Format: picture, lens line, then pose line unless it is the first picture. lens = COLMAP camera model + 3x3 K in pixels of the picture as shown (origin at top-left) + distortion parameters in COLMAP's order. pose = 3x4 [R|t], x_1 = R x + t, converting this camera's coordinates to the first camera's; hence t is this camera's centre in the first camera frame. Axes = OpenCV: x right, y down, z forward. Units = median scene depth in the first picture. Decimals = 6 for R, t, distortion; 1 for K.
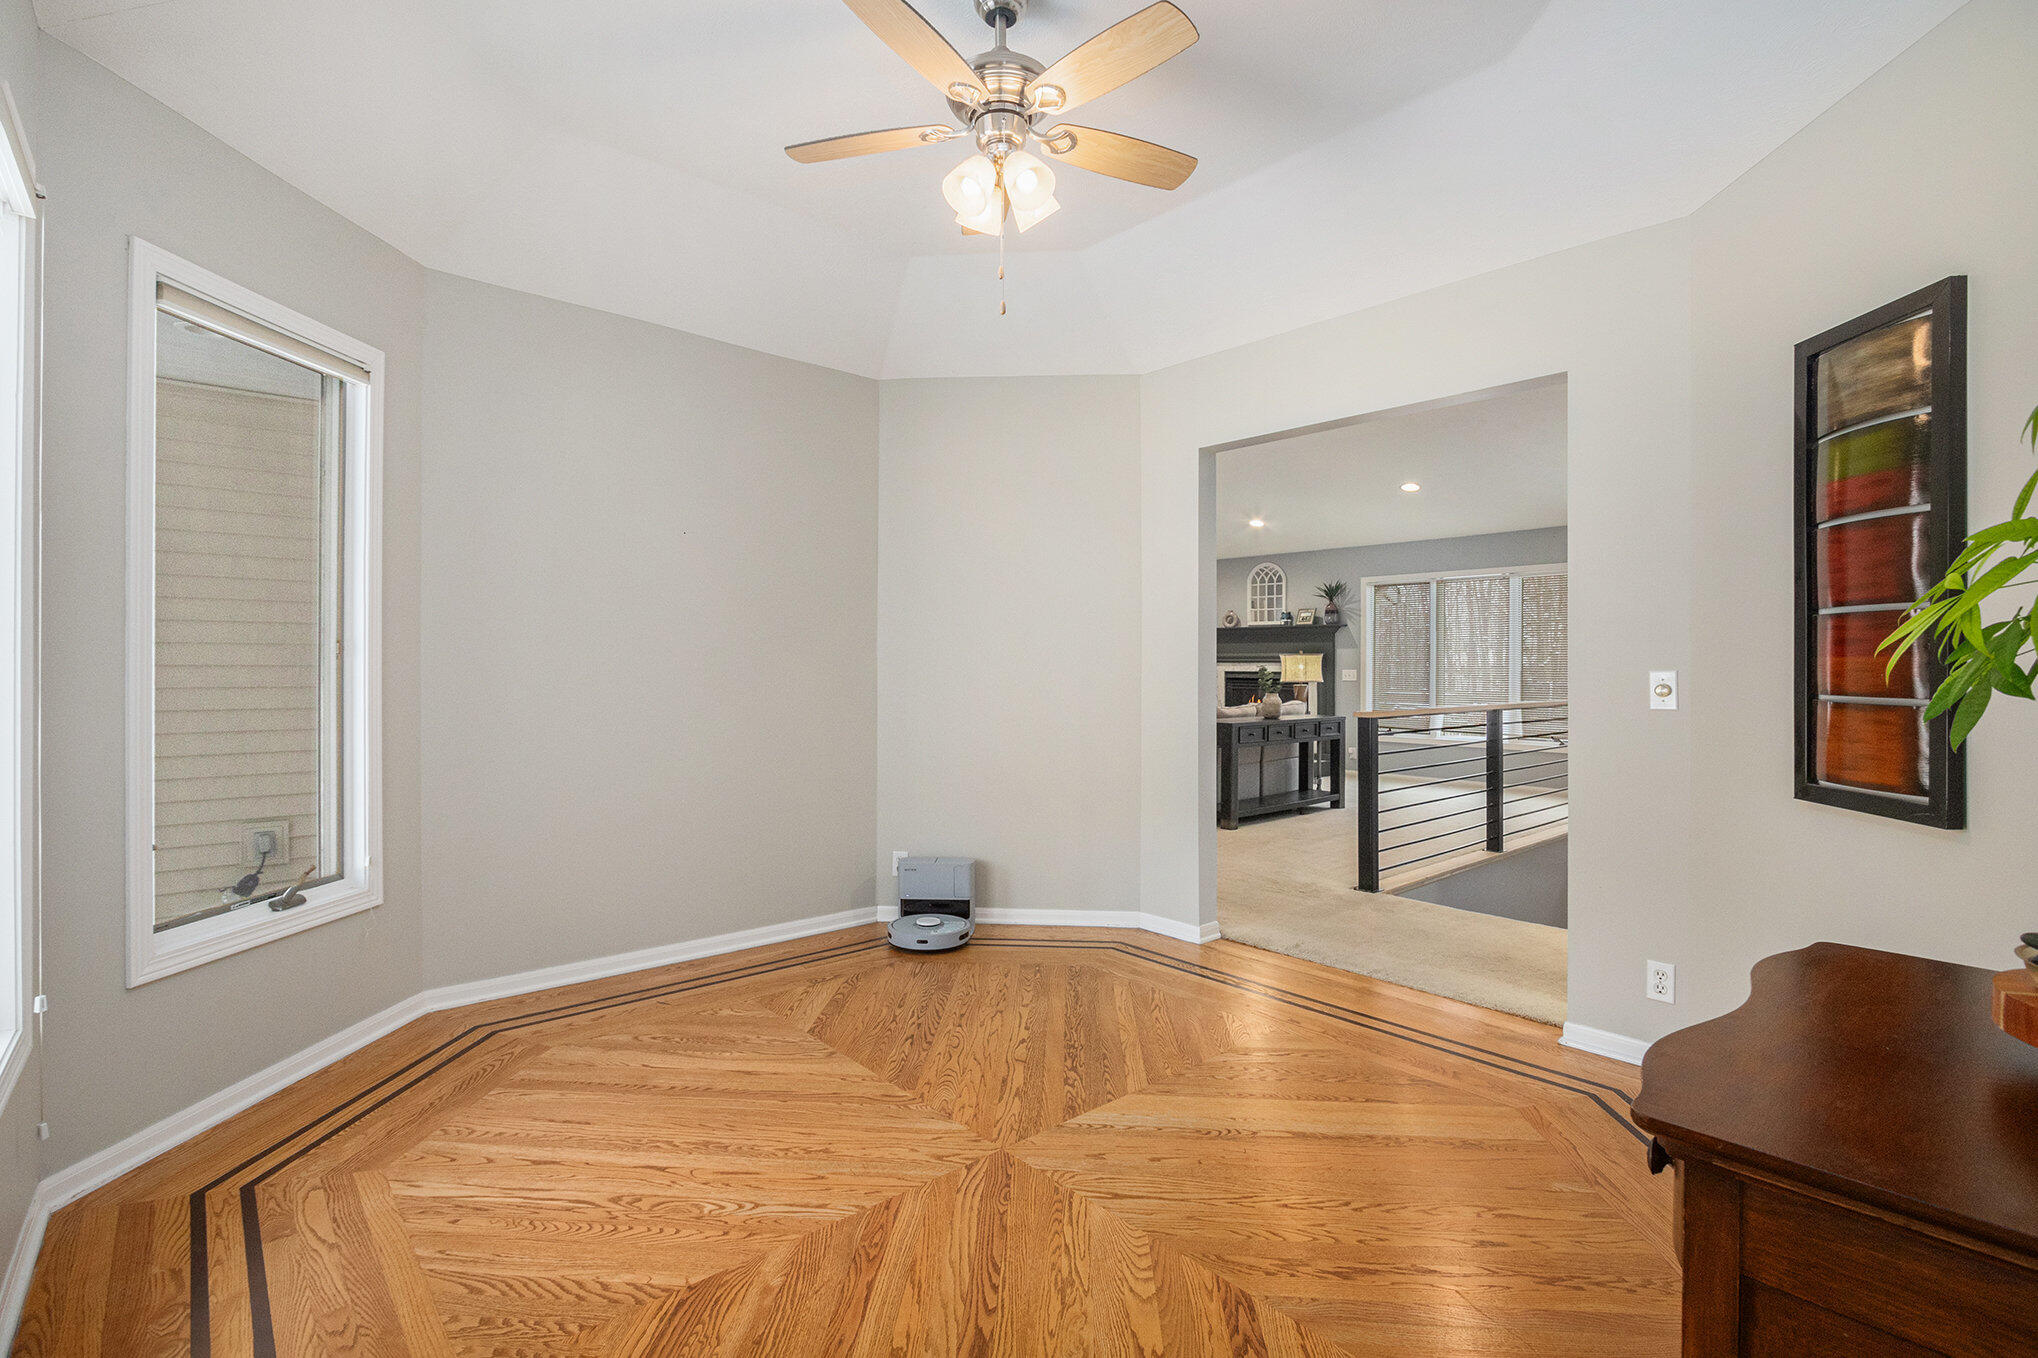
lens RADIAL K [[944.2, 0, 1006.6], [0, 944.2, 672.1], [0, 0, 1]] dist [-0.012311, 0.001078]
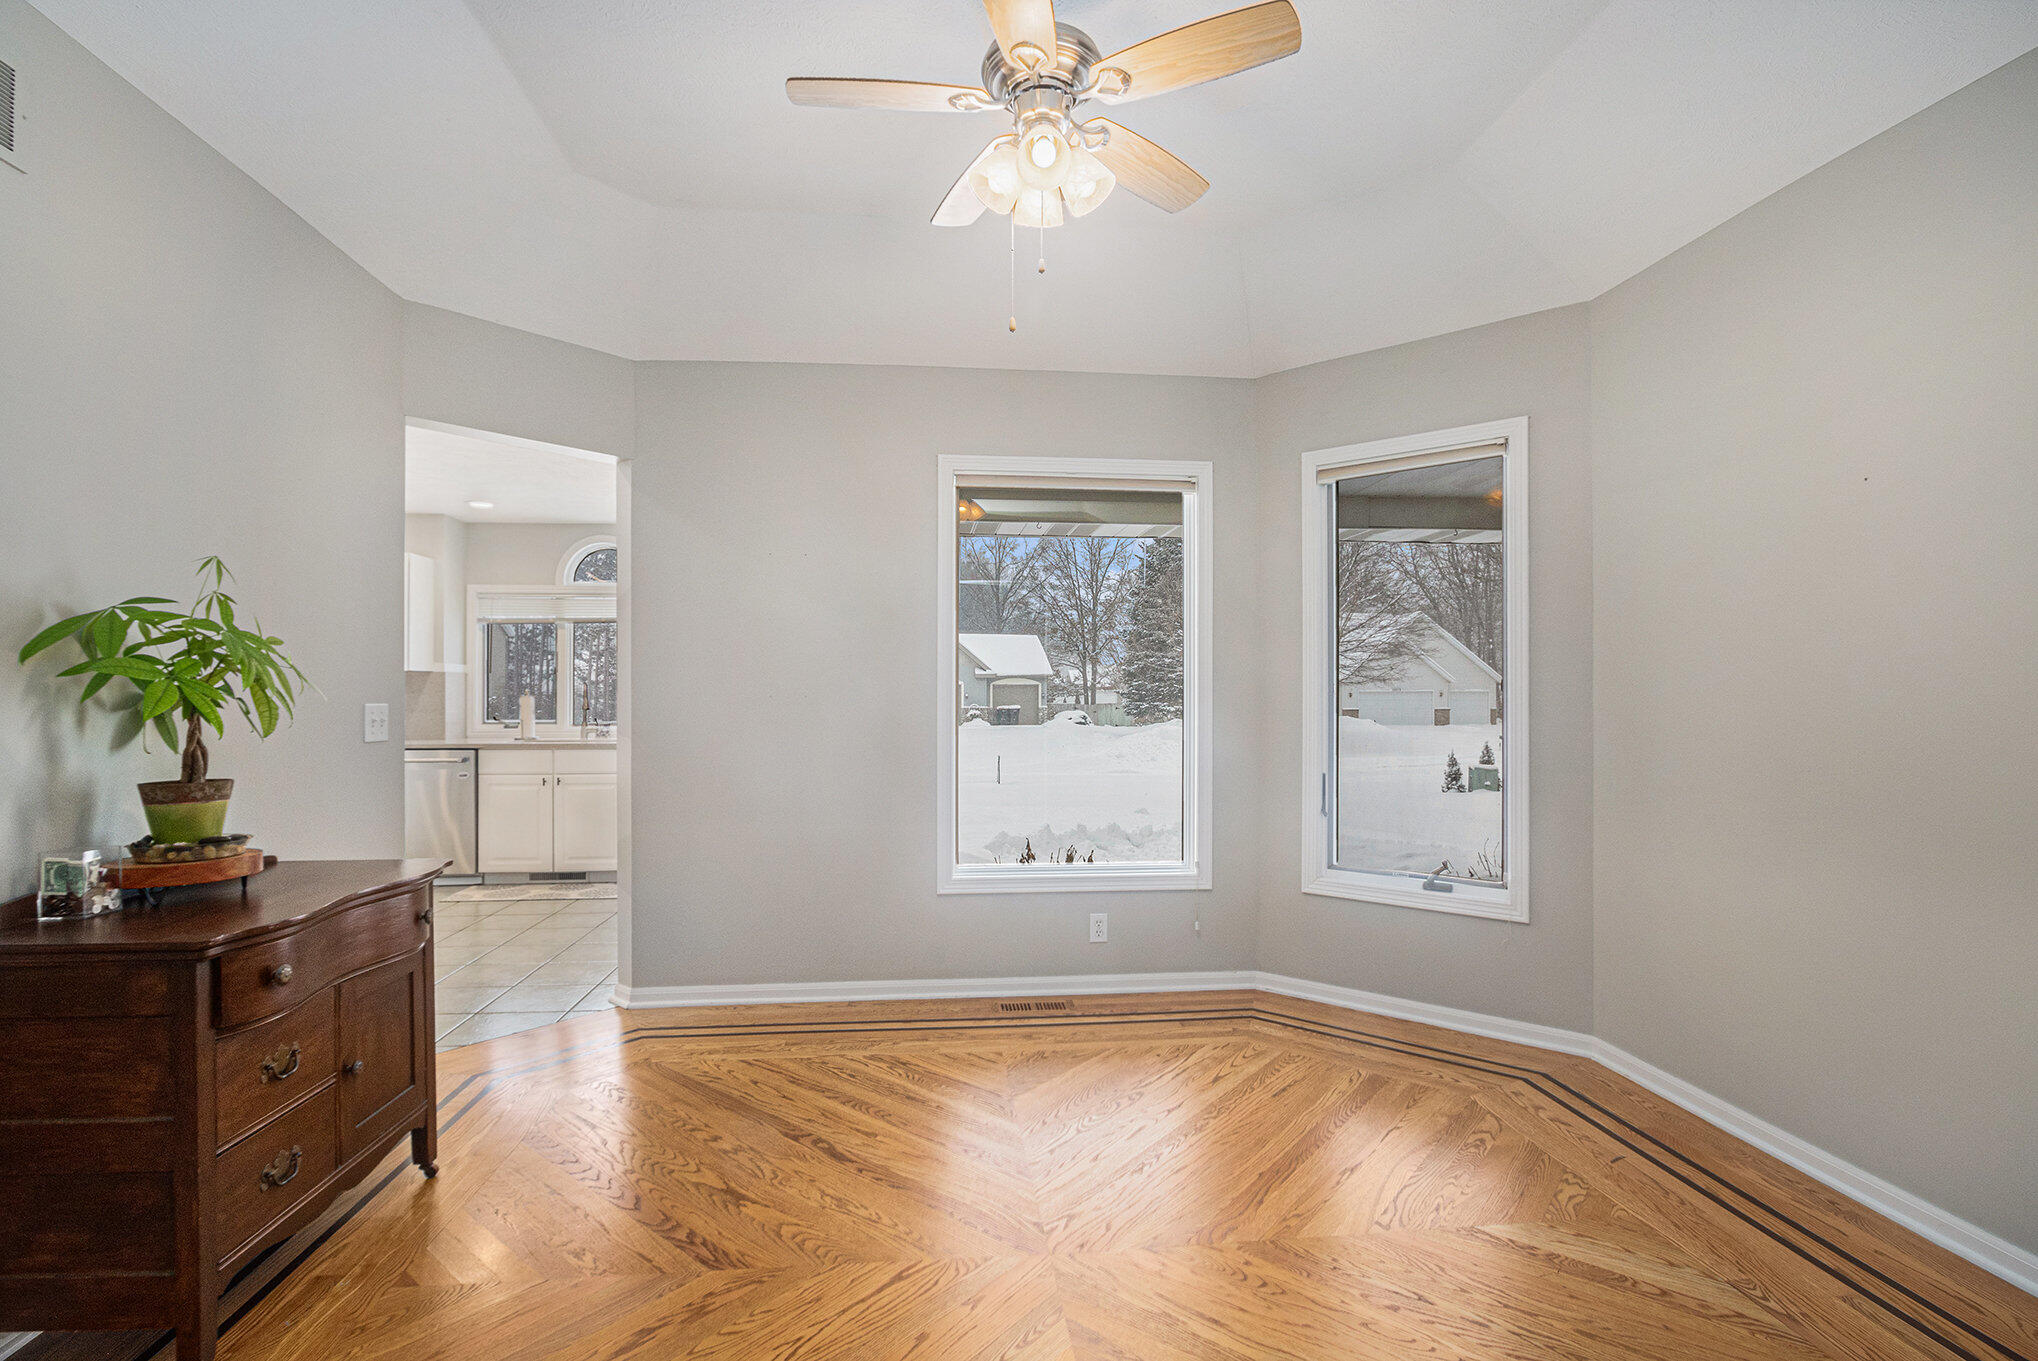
lens RADIAL K [[944.2, 0, 998.6], [0, 944.2, 697.1], [0, 0, 1]] dist [-0.012311, 0.001078]
pose [[-0.590448, -0.003966, -0.807066, 0.819763], [-0.003277, 0.999991, -0.002516, -0.012631], [0.807069, 0.001159, -0.590456, 1.647483]]
